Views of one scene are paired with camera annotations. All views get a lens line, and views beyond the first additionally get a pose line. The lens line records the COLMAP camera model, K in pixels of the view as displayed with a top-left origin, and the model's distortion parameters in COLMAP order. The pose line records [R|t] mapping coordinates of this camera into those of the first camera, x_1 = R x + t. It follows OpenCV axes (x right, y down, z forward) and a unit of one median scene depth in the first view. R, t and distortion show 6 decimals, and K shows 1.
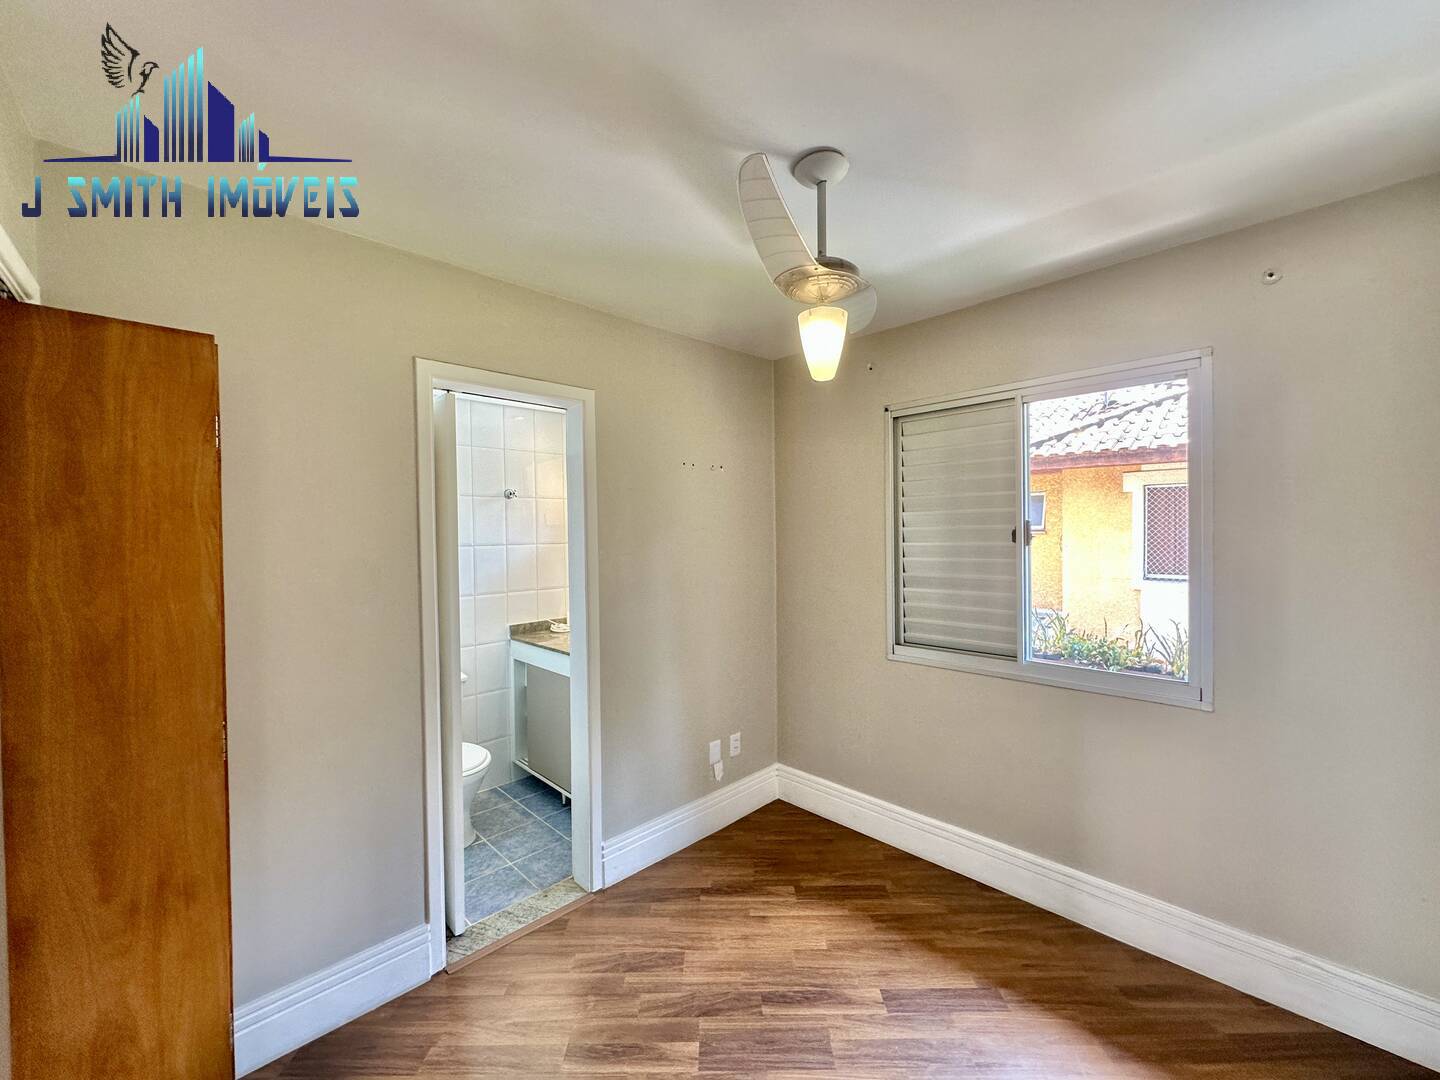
lens RADIAL K [[570.9, 0, 724.5], [0, 570.9, 543.7], [0, 0, 1]] dist [-0.004146, 0.000064]
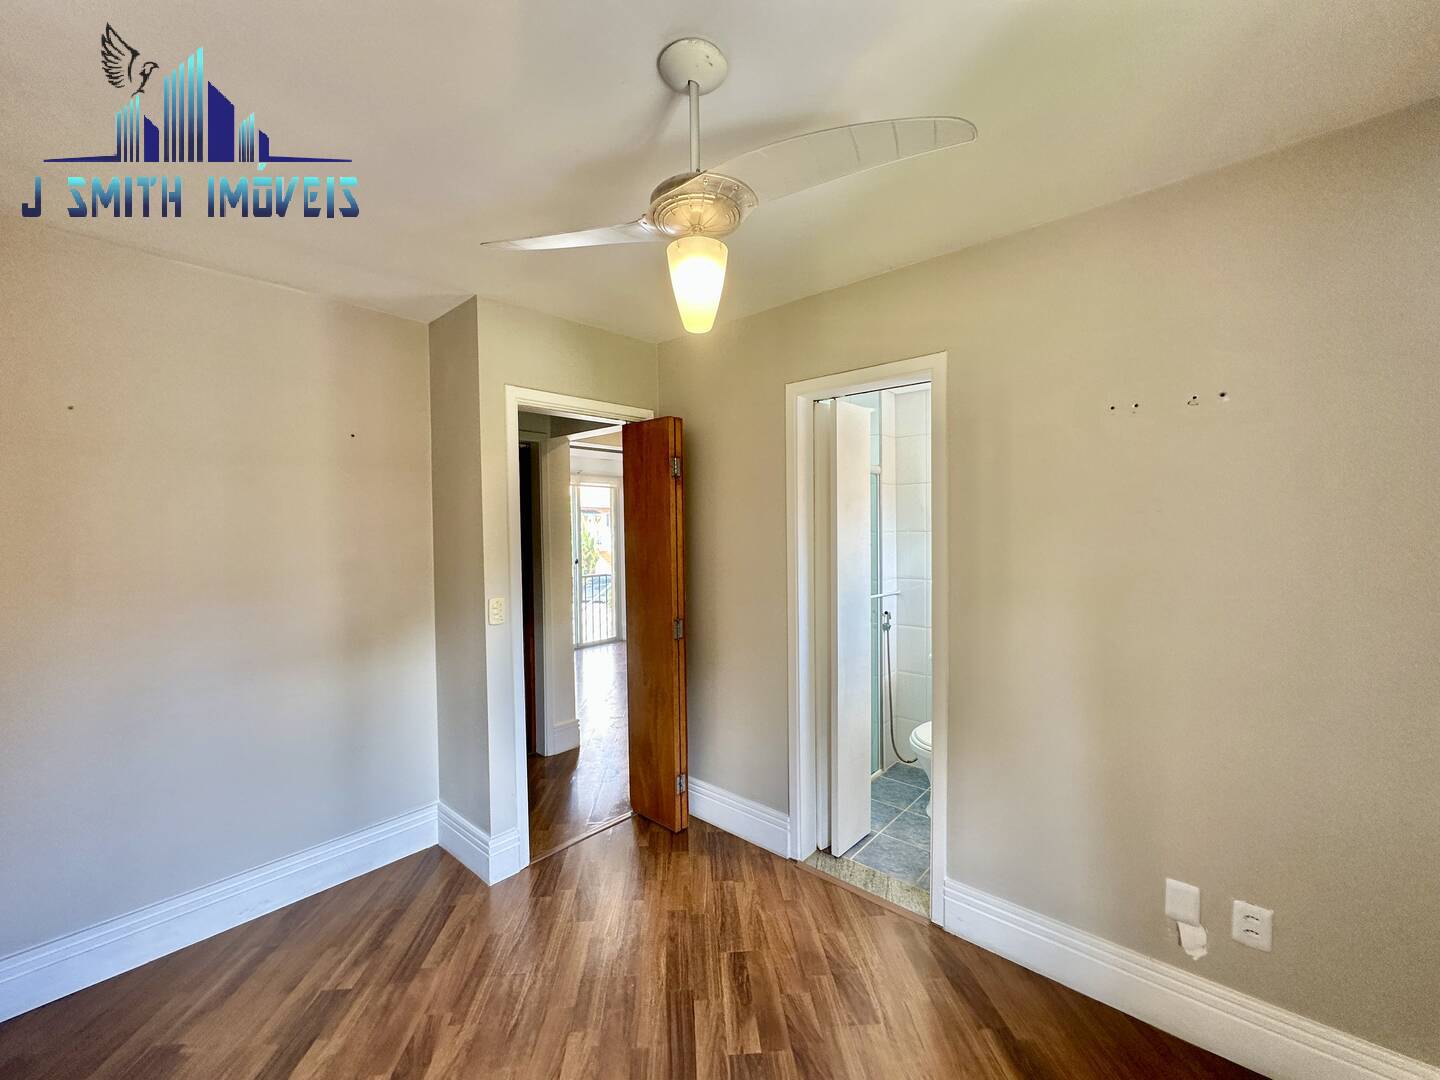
lens RADIAL K [[576.9, 0, 721.0], [0, 576.9, 537.2], [0, 0, 1]] dist [-0.001865, 0.000263]
pose [[0.071022, 0.037941, -0.996753, 0.687698], [-0.009504, 0.999257, 0.037359, -0.021708], [0.997429, 0.006820, 0.071330, 0.665989]]
